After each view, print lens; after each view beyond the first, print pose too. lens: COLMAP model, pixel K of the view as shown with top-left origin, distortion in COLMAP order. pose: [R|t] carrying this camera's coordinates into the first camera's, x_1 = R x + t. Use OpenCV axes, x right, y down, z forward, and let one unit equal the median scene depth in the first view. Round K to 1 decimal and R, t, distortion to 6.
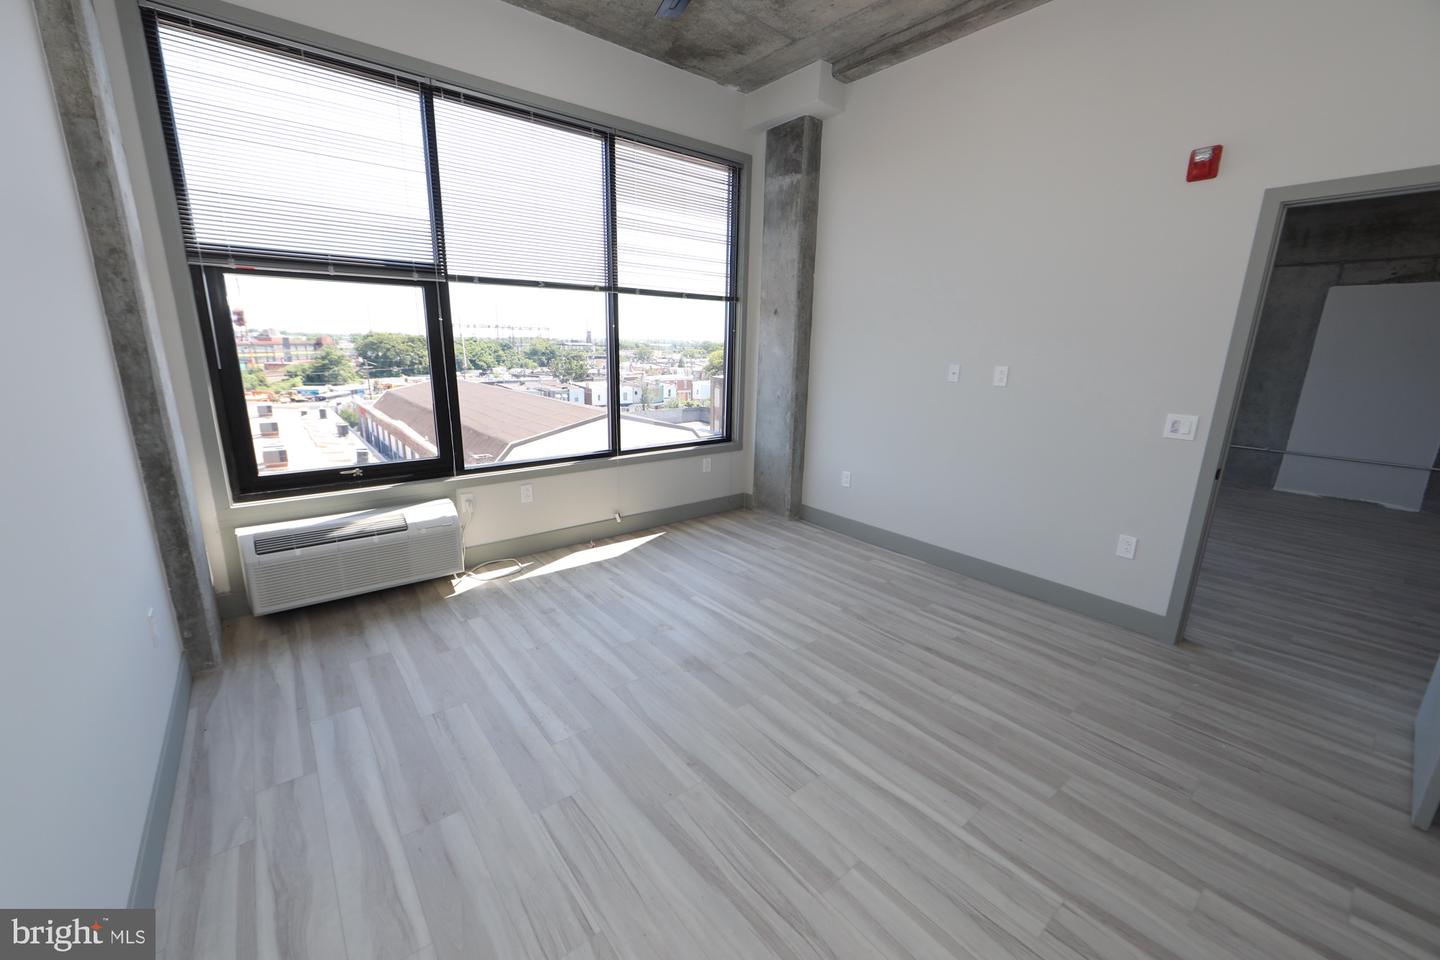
lens RADIAL K [[566.6, 0, 709.5], [0, 566.6, 482.2], [0, 0, 1]] dist [-0.013524, 0.003537]
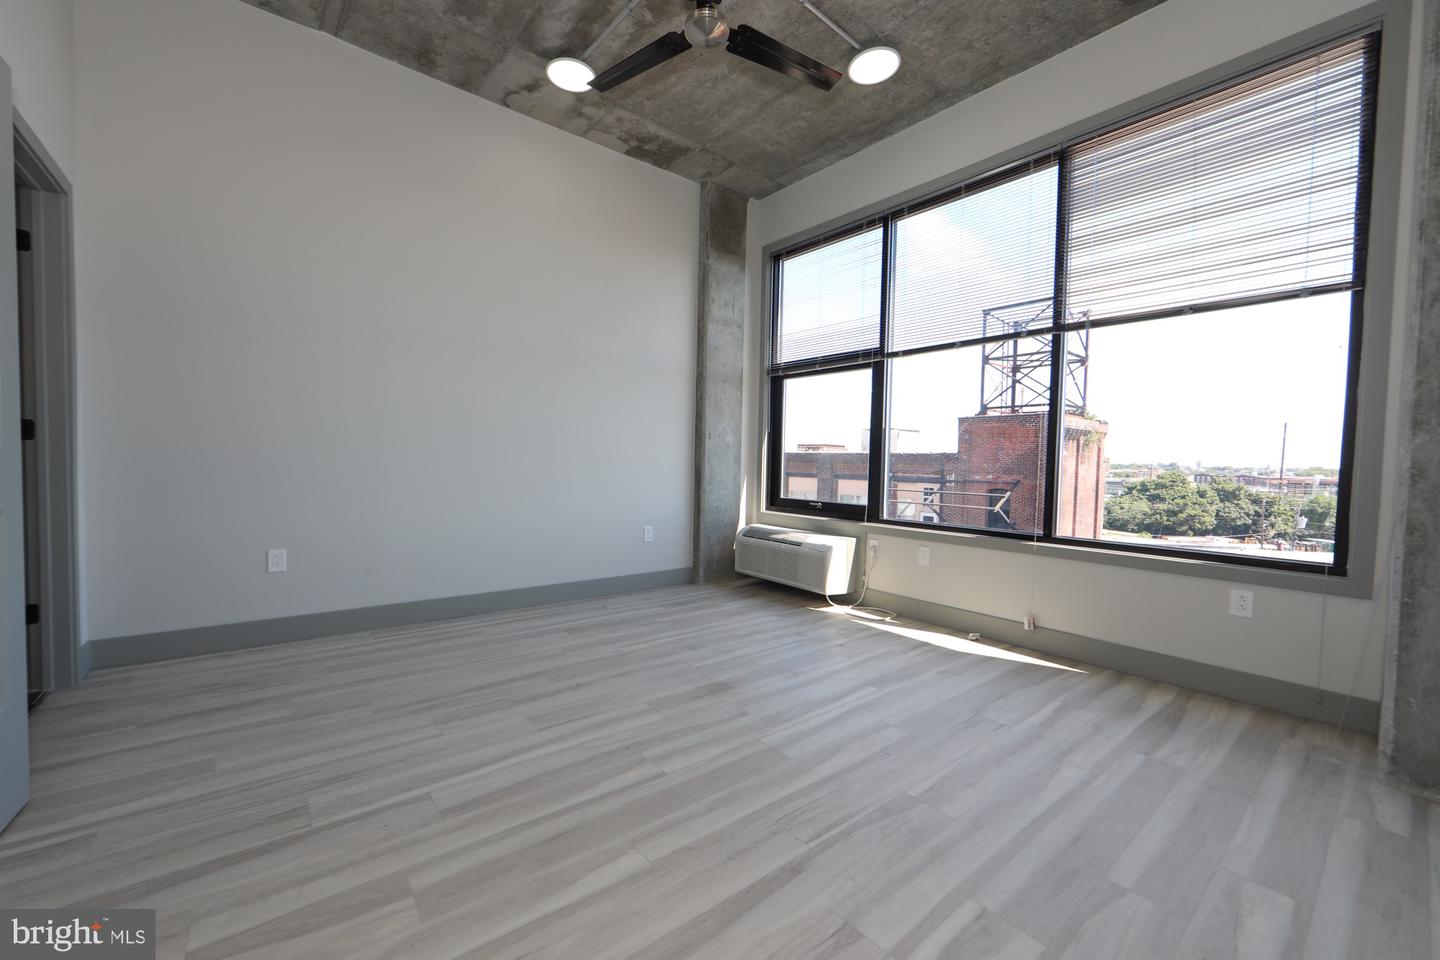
lens RADIAL K [[566.6, 0, 709.5], [0, 566.6, 482.2], [0, 0, 1]] dist [-0.013524, 0.003537]
pose [[0.000870, 0.020041, -0.999799, 0.760342], [-0.261243, 0.965084, 0.019117, -0.028185], [0.965273, 0.261174, 0.006076, 0.710929]]
